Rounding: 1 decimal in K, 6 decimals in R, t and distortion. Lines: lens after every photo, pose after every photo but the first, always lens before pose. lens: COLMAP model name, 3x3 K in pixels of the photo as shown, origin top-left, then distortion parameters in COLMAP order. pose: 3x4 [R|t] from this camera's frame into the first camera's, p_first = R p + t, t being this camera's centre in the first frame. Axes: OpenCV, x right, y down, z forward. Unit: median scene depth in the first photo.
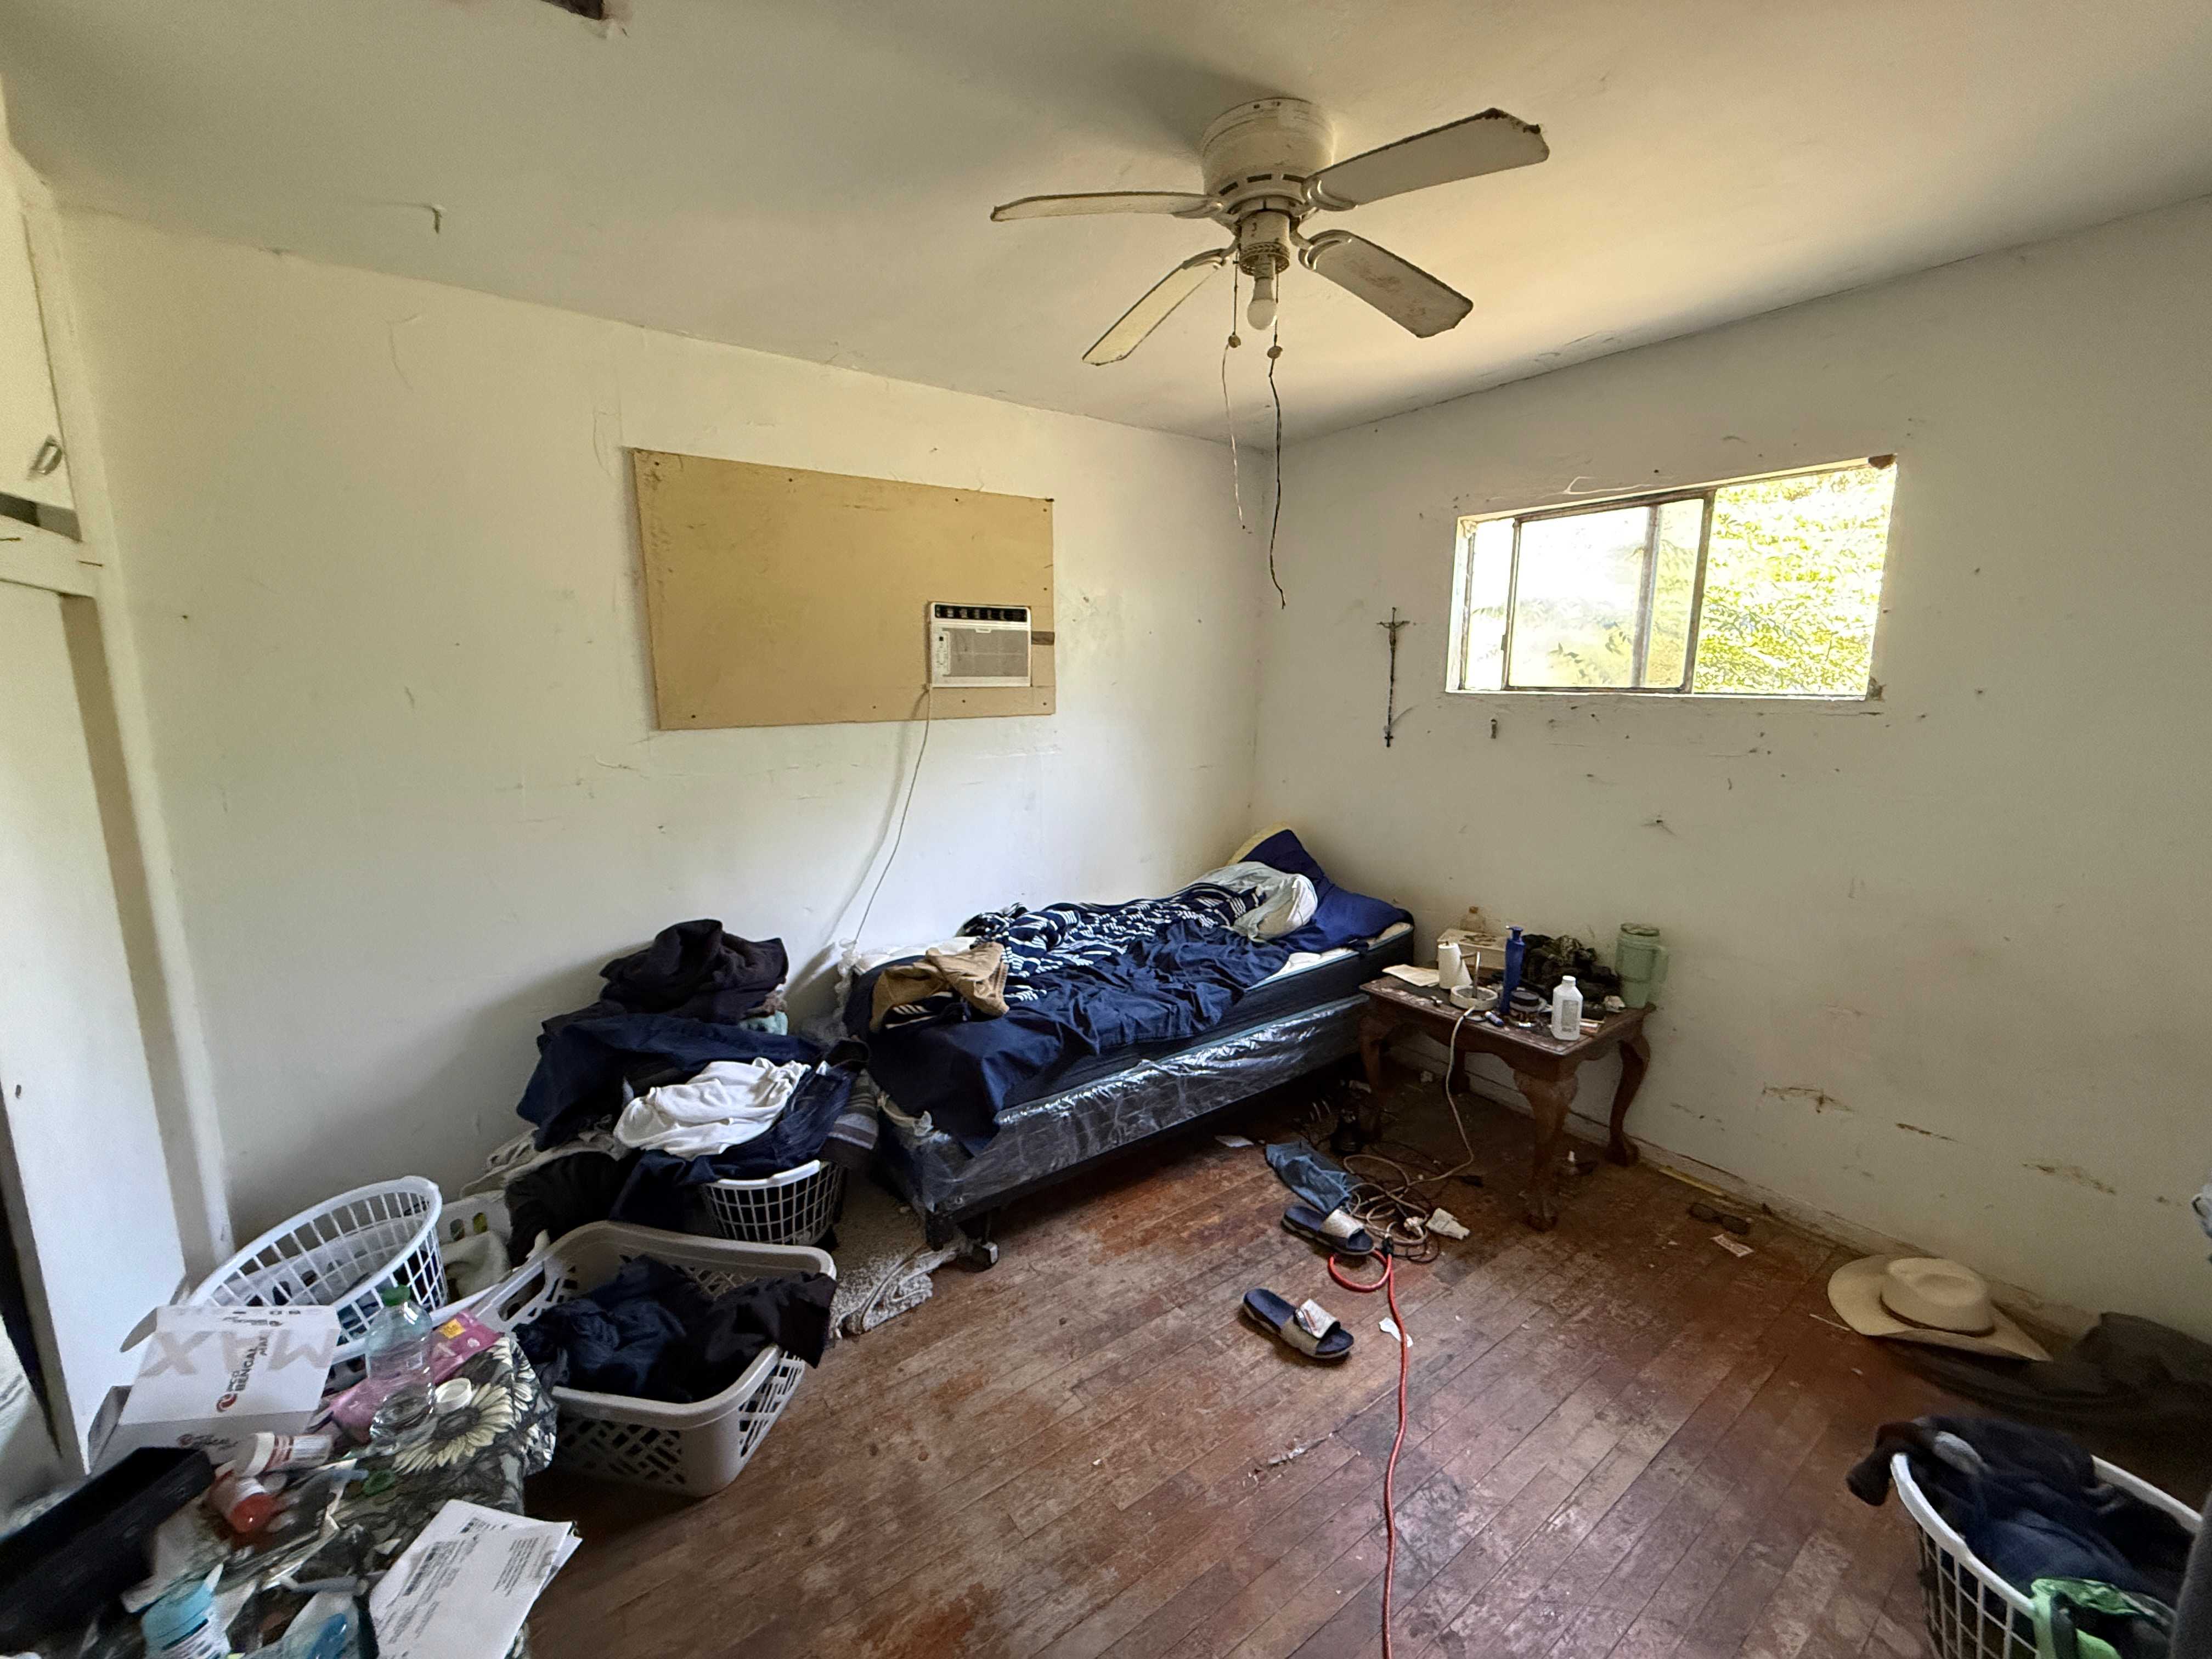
lens RADIAL K [[883.4, 0, 1098.6], [0, 883.4, 827.0], [0, 0, 1]] dist [-0.000328, 0.000161]
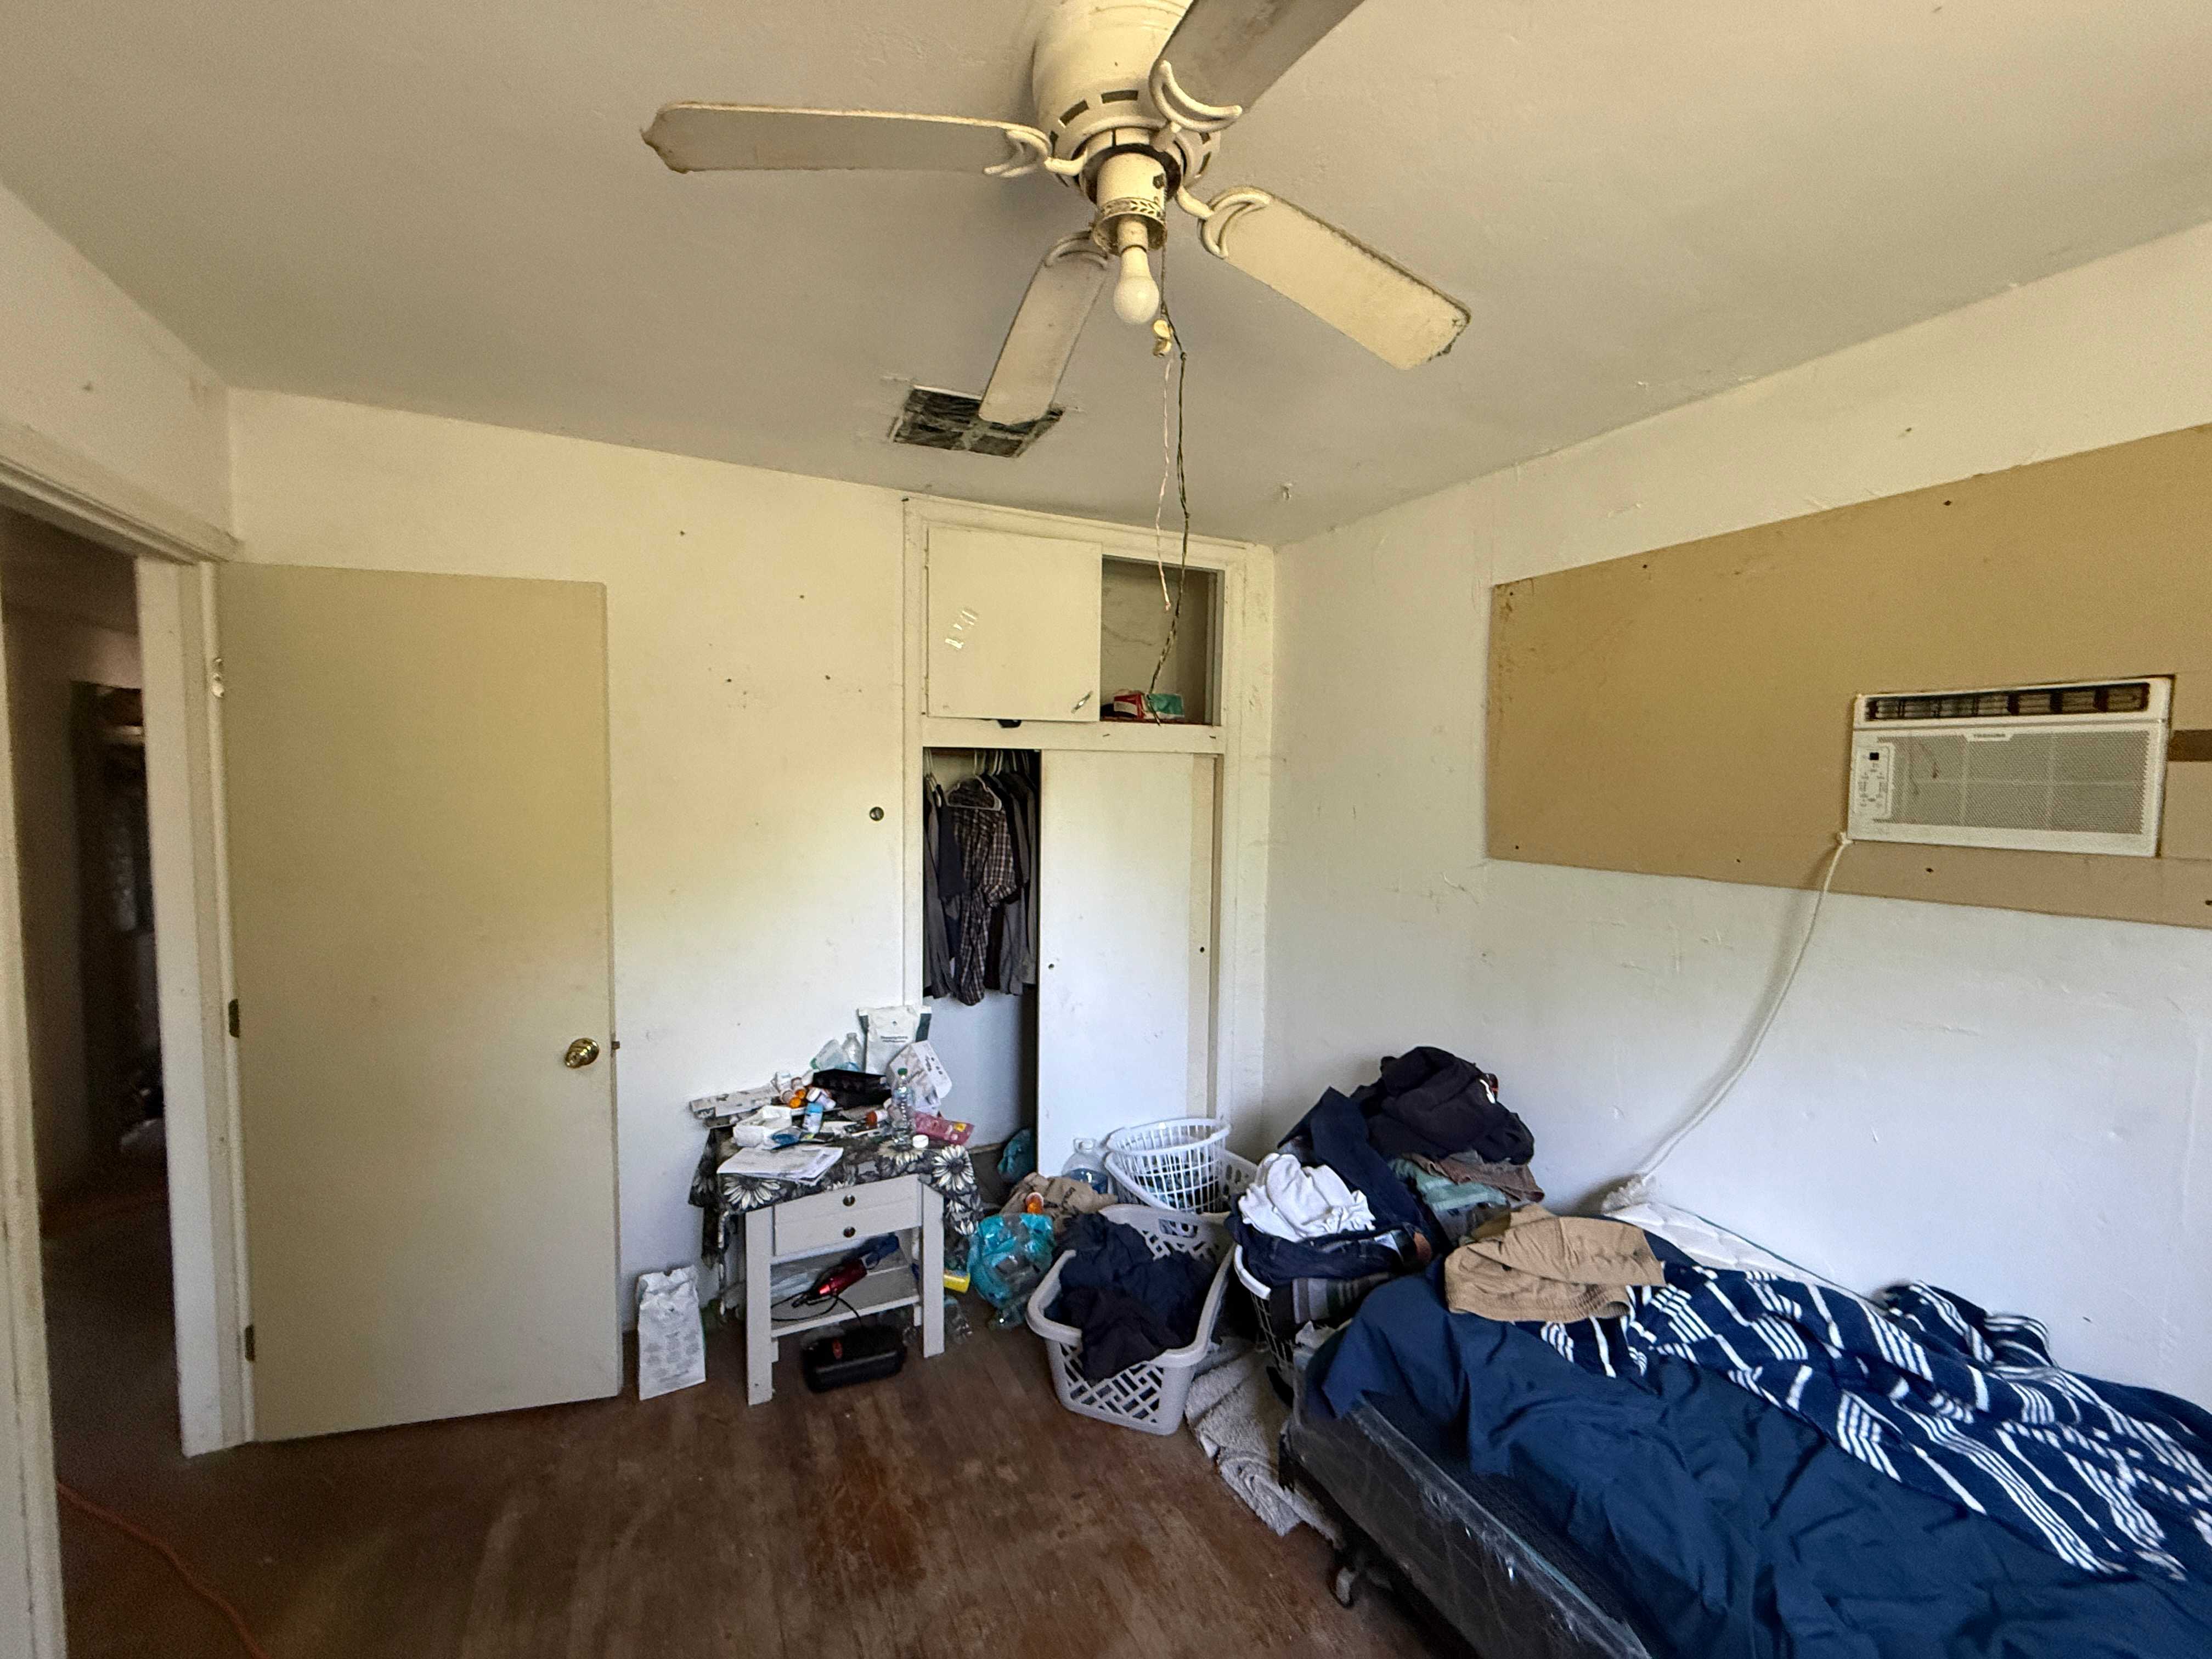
lens RADIAL K [[883.4, 0, 1098.6], [0, 883.4, 827.0], [0, 0, 1]] dist [-0.000328, 0.000161]
pose [[-0.157418, 0.057000, -0.985886, 0.592681], [-0.179917, 0.979969, 0.085386, -0.162271], [0.971004, 0.190818, -0.144009, 0.773732]]
